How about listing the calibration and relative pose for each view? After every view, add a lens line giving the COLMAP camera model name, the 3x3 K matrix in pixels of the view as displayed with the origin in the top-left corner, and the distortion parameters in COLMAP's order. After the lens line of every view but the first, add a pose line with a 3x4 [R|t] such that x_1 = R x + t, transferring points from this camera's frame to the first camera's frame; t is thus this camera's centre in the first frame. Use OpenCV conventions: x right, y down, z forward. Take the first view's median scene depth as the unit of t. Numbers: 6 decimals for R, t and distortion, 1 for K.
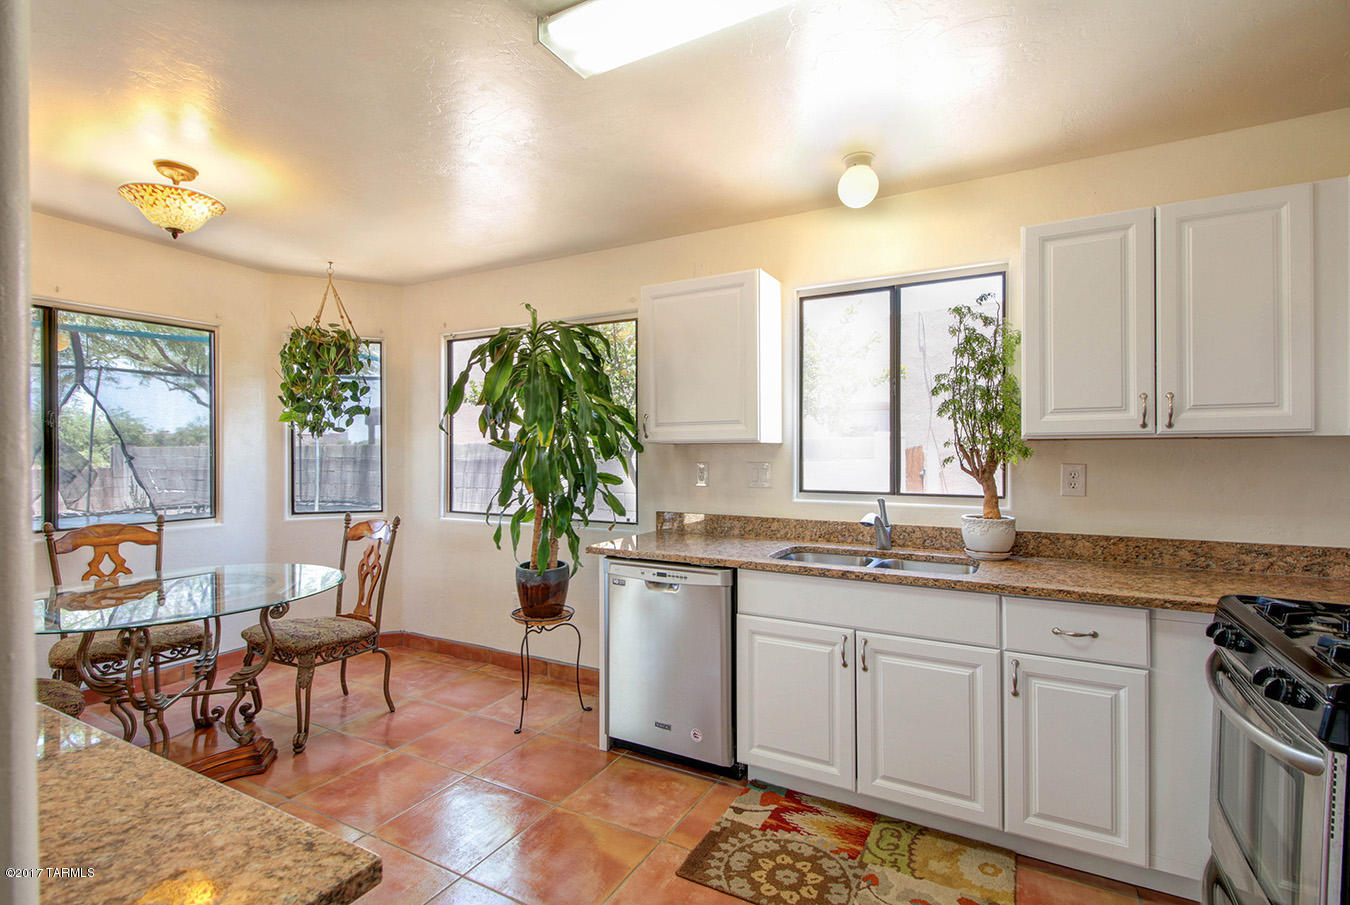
lens RADIAL K [[644.2, 0, 668.8], [0, 644.2, 447.0], [0, 0, 1]] dist [0.000601, -0.000038]
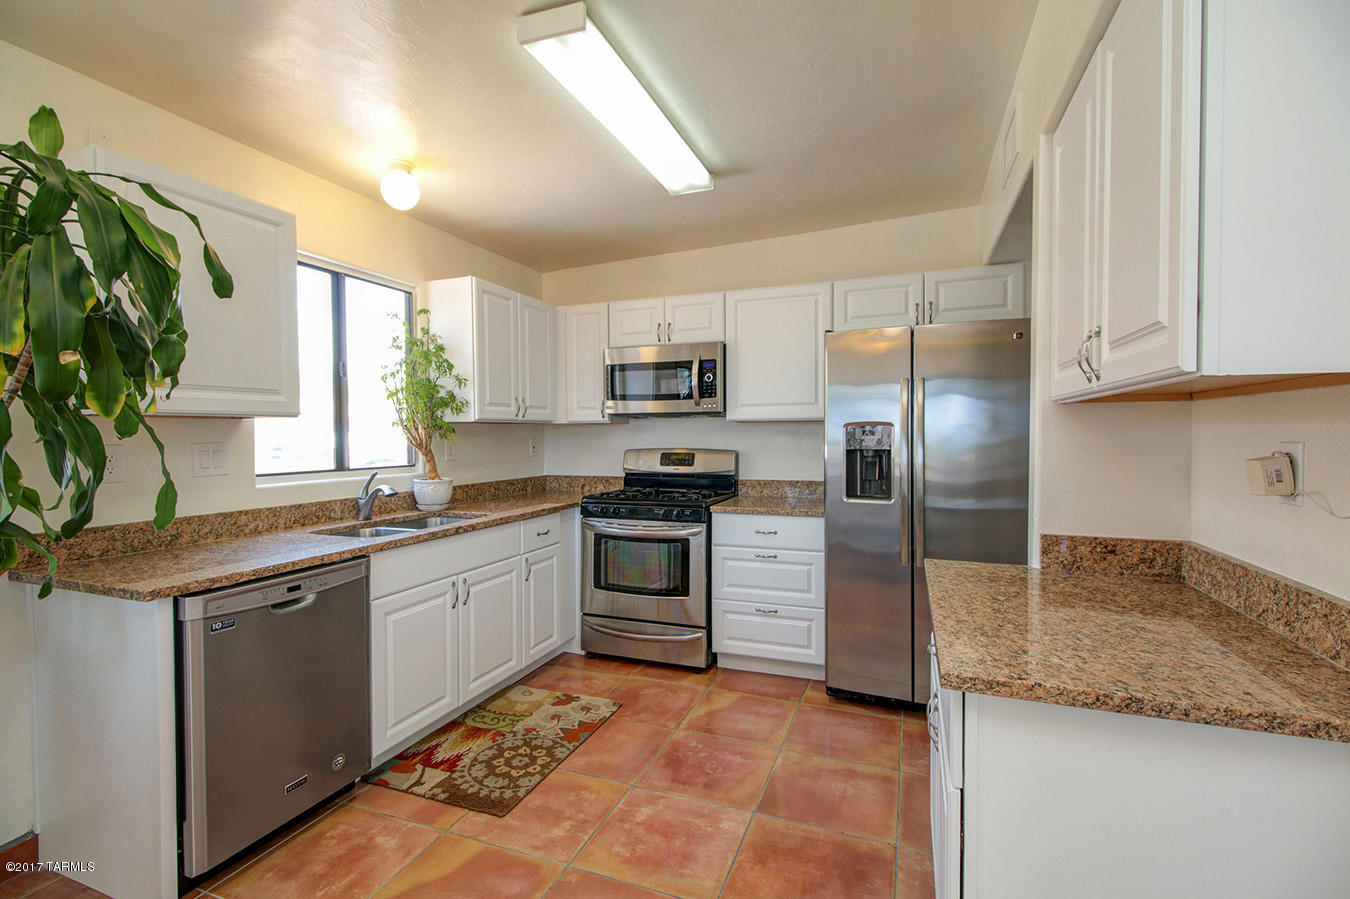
lens RADIAL K [[620.7, 0, 675.0], [0, 620.7, 449.5], [0, 0, 1]] dist [-0.000906, -0.000138]
pose [[-0.153987, -0.021810, 0.987832, -0.976101], [0.002036, 0.999747, 0.022391, 0.022492], [-0.988071, 0.005459, -0.153903, 0.812187]]
